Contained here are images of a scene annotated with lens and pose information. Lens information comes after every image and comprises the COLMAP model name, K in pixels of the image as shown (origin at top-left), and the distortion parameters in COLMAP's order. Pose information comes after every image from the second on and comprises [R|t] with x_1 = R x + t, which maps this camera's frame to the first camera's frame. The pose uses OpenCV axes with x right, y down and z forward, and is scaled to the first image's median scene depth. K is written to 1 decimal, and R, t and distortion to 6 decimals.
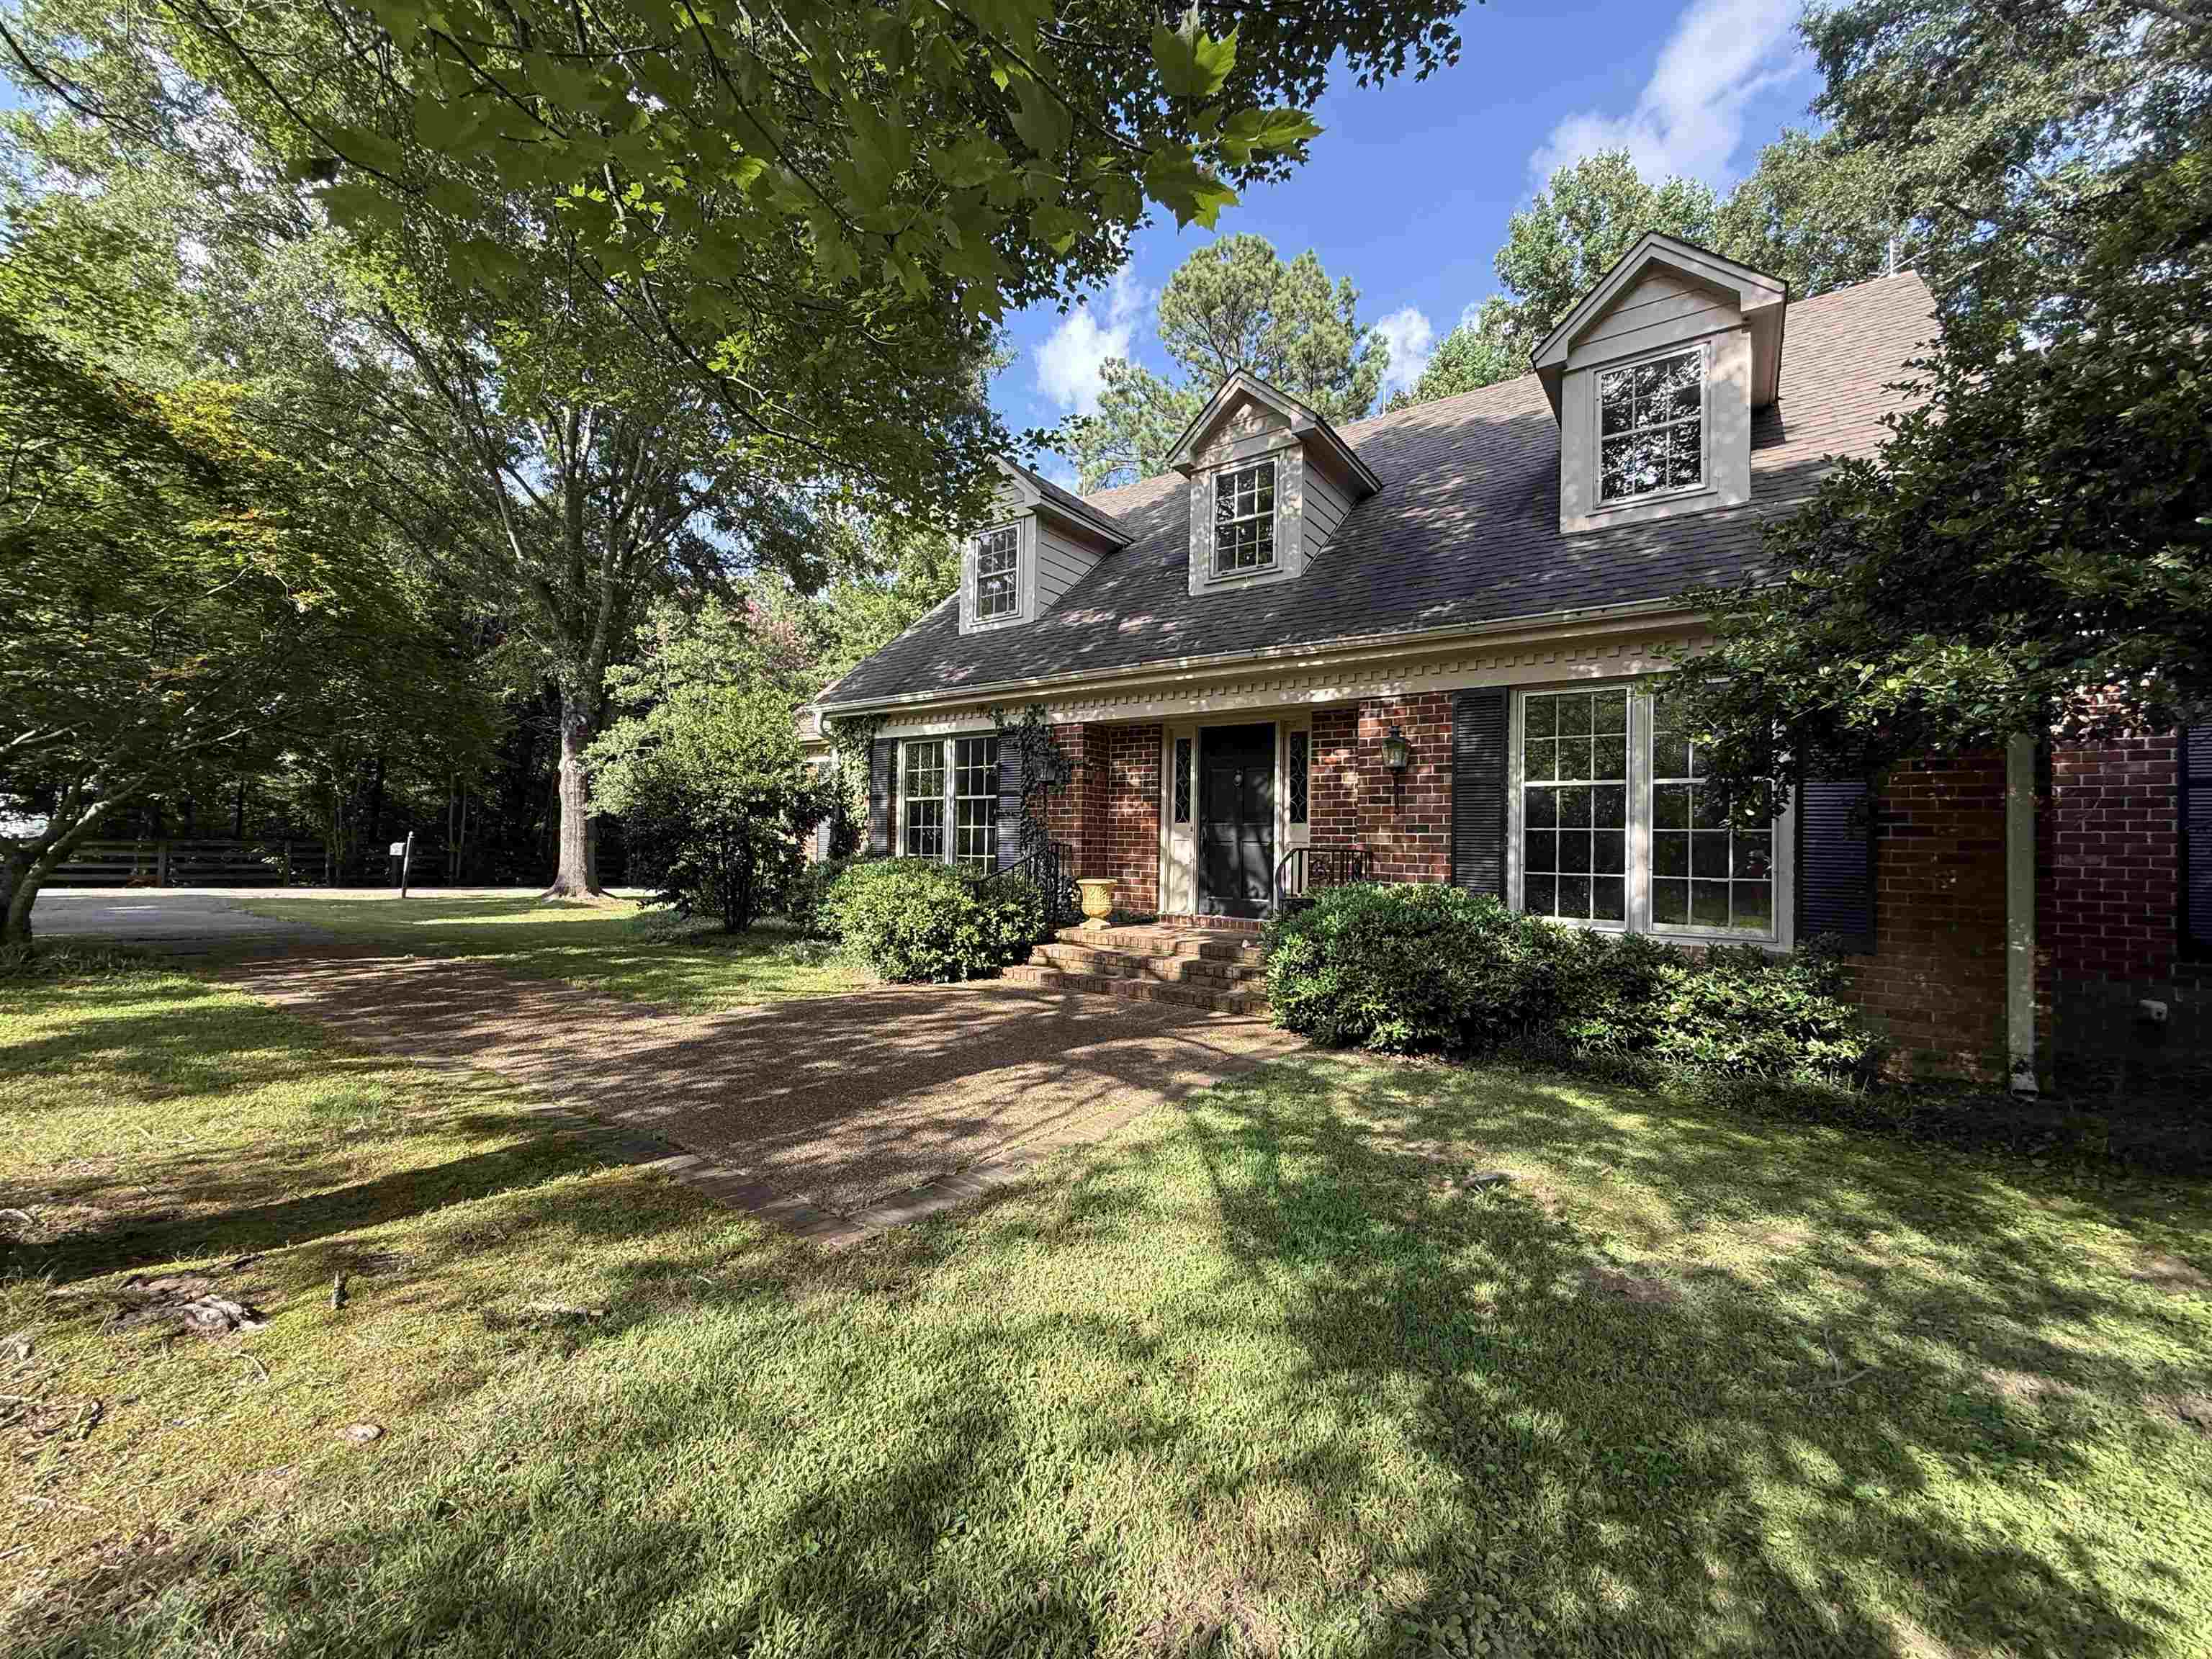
lens RADIAL K [[885.0, 0, 1108.4], [0, 885.0, 835.6], [0, 0, 1]] dist [0.001217, 0.000337]
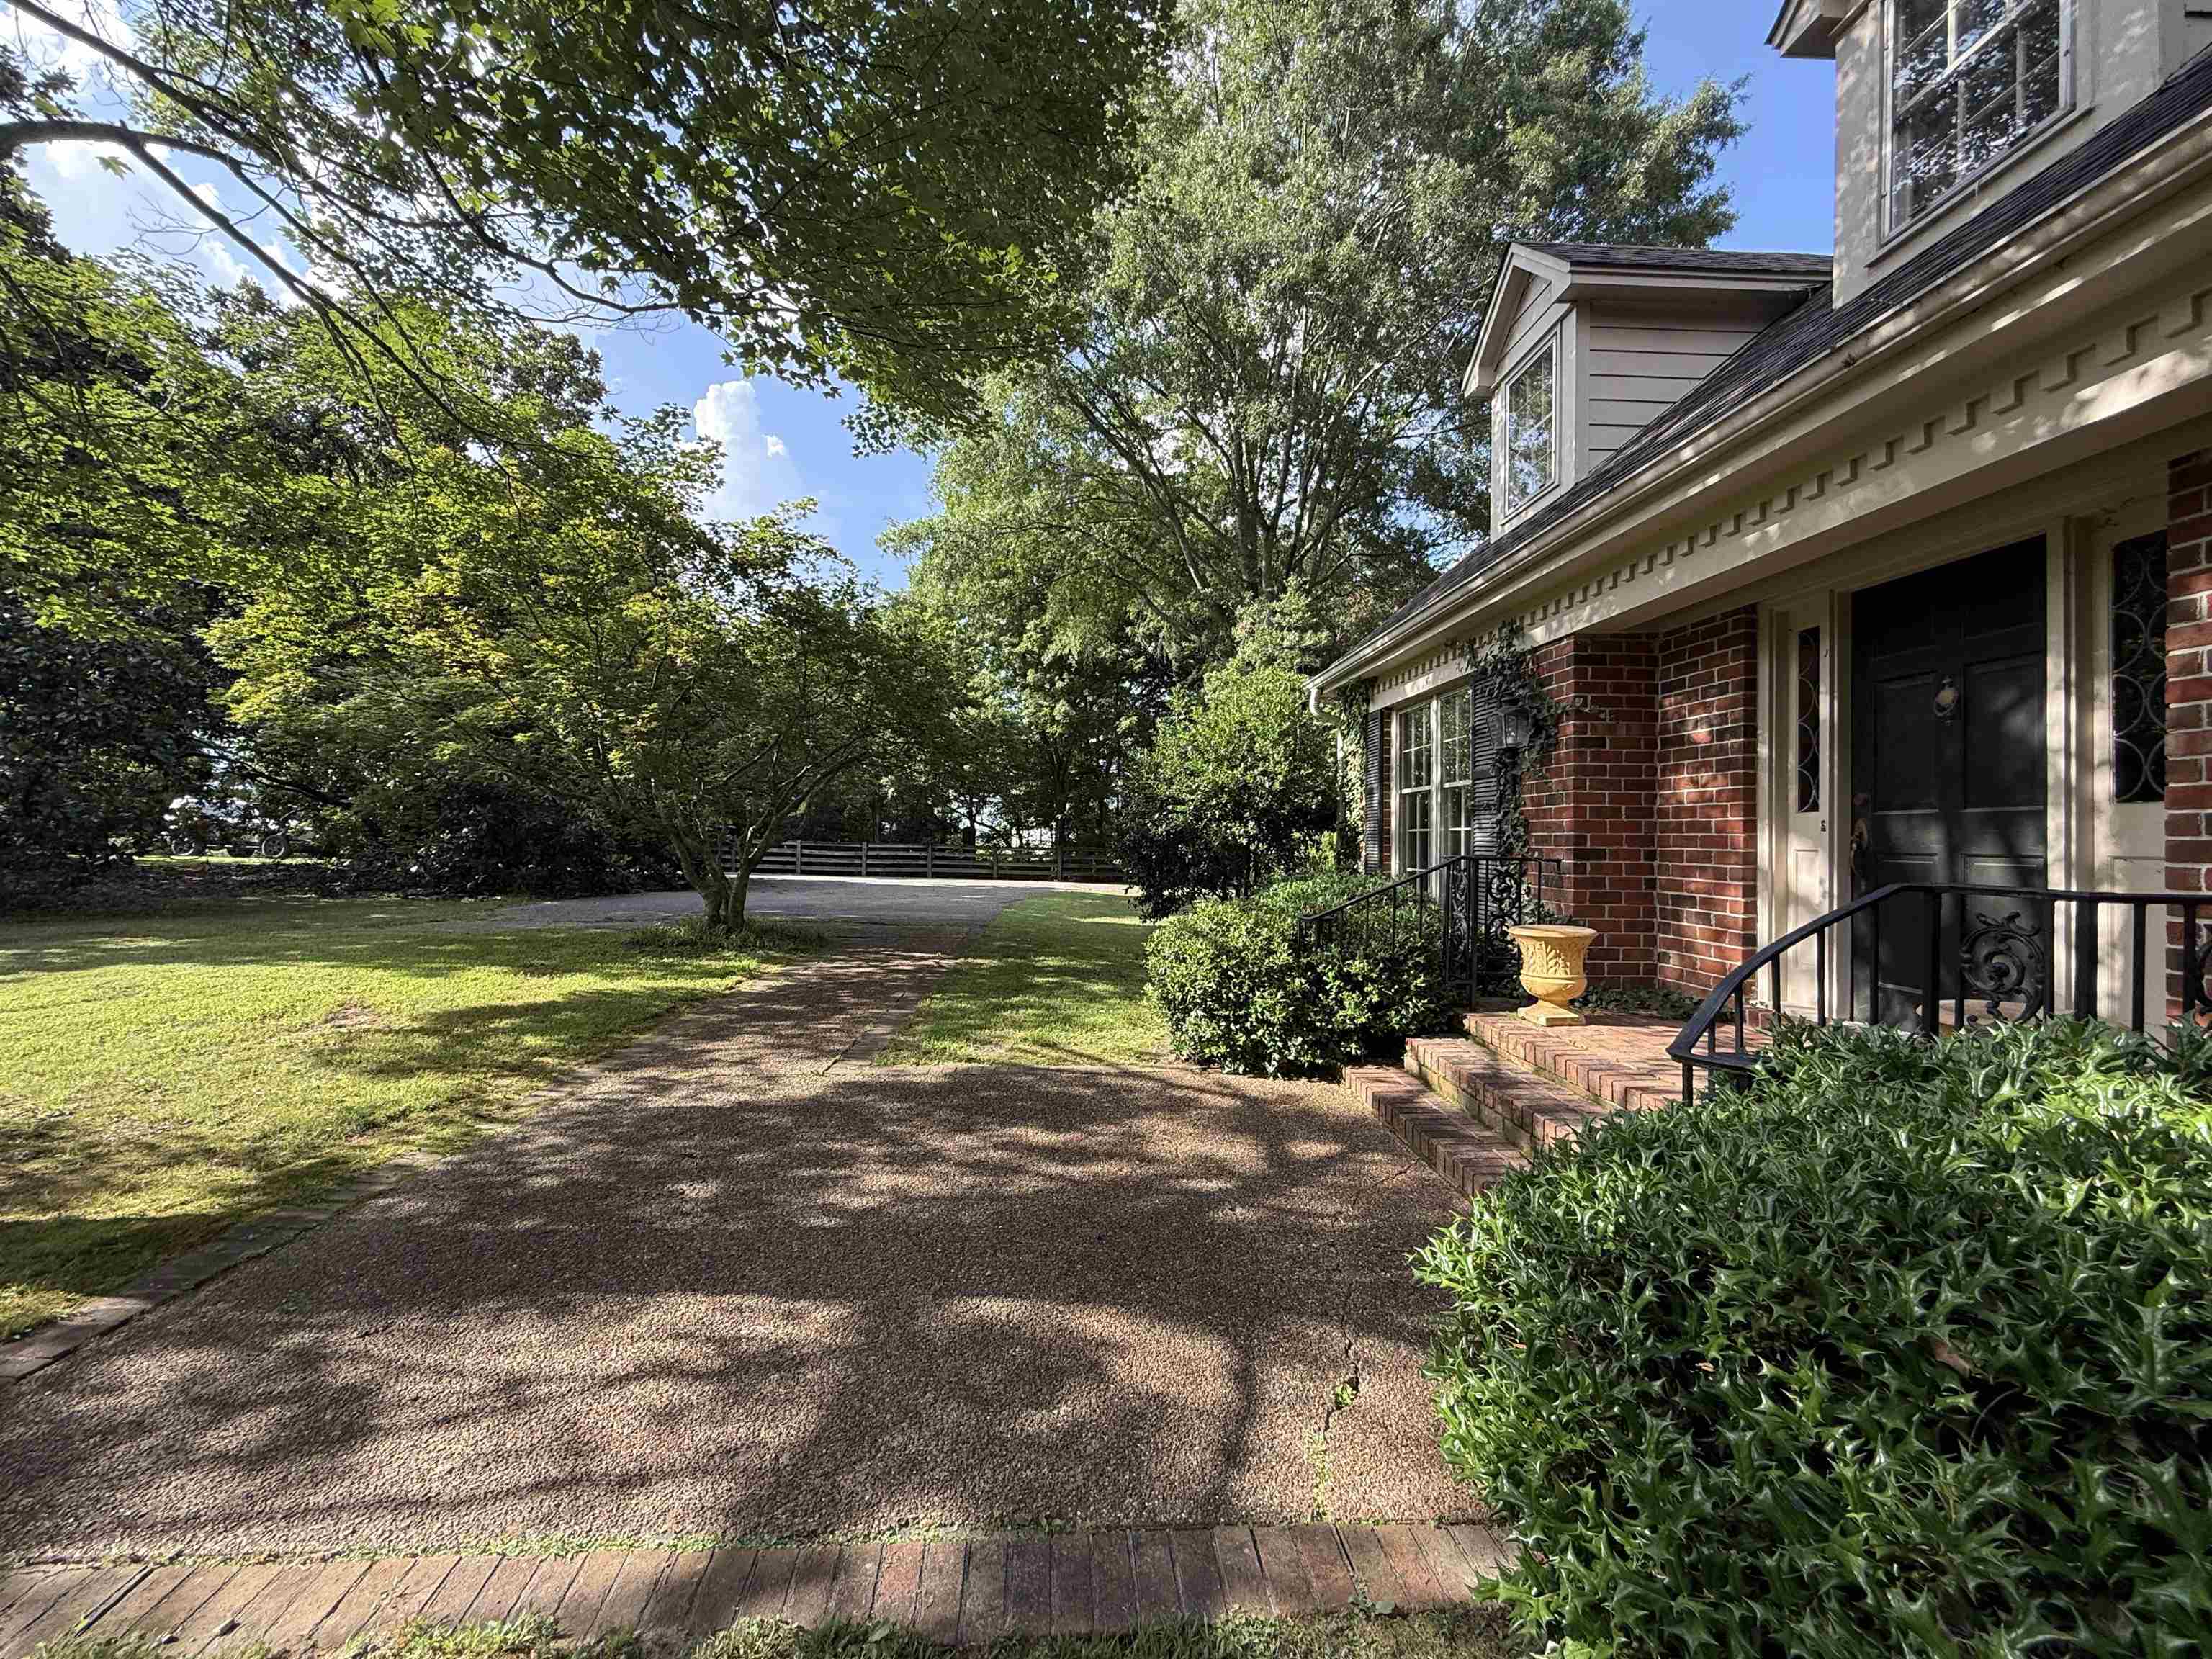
lens RADIAL K [[885.0, 0, 1105.2], [0, 885.0, 836.6], [0, 0, 1]] dist [0.001217, 0.000337]
pose [[0.614537, -0.013177, -0.788778, 0.239830], [0.012607, 0.999897, -0.006882, -0.004051], [0.788787, -0.005715, 0.614640, 0.473421]]
